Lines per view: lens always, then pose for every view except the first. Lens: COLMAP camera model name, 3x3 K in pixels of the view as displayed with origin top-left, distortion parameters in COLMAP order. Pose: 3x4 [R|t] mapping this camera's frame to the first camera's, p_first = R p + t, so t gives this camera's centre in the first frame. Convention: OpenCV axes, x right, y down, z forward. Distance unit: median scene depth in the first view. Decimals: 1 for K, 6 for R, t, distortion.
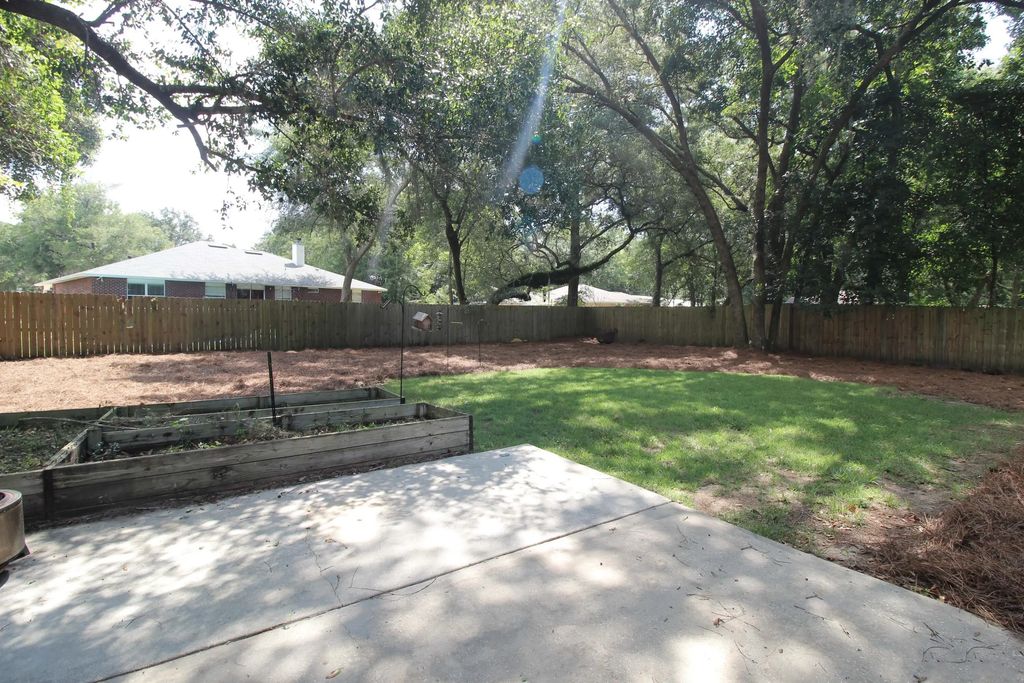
lens RADIAL K [[470.2, 0, 514.5], [0, 470.2, 330.5], [0, 0, 1]] dist [-0.017426, -0.000540]
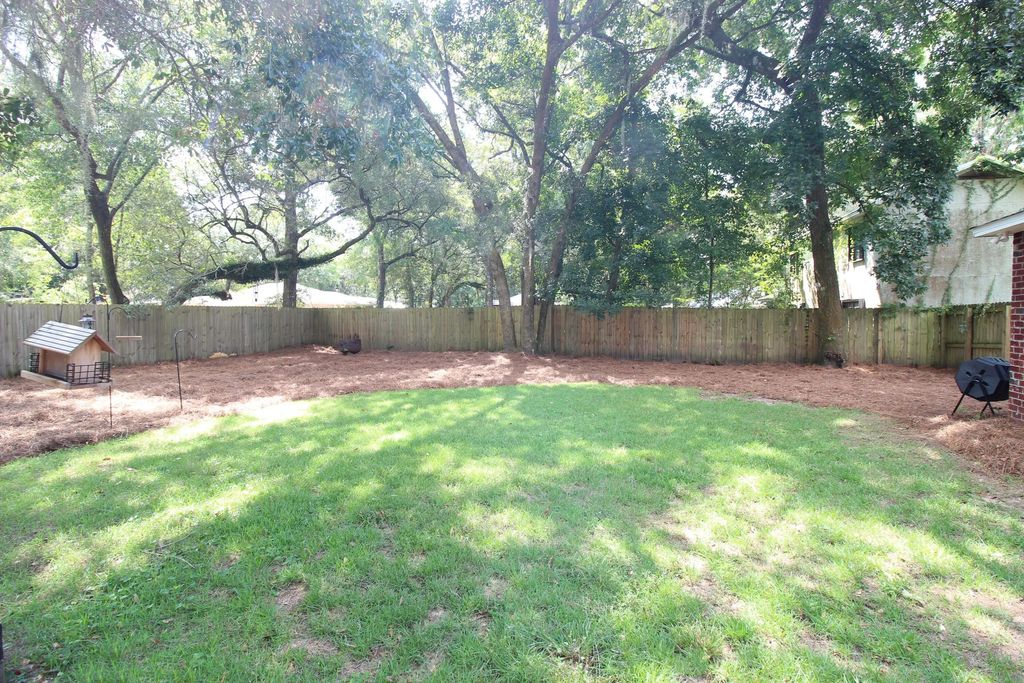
lens RADIAL K [[470.2, 0, 514.5], [0, 470.2, 330.5], [0, 0, 1]] dist [-0.017426, -0.000540]
pose [[0.817935, -0.026444, 0.574702, -0.049247], [0.028207, 0.999585, 0.005849, -0.011052], [-0.574618, 0.011427, 0.818342, 0.226990]]
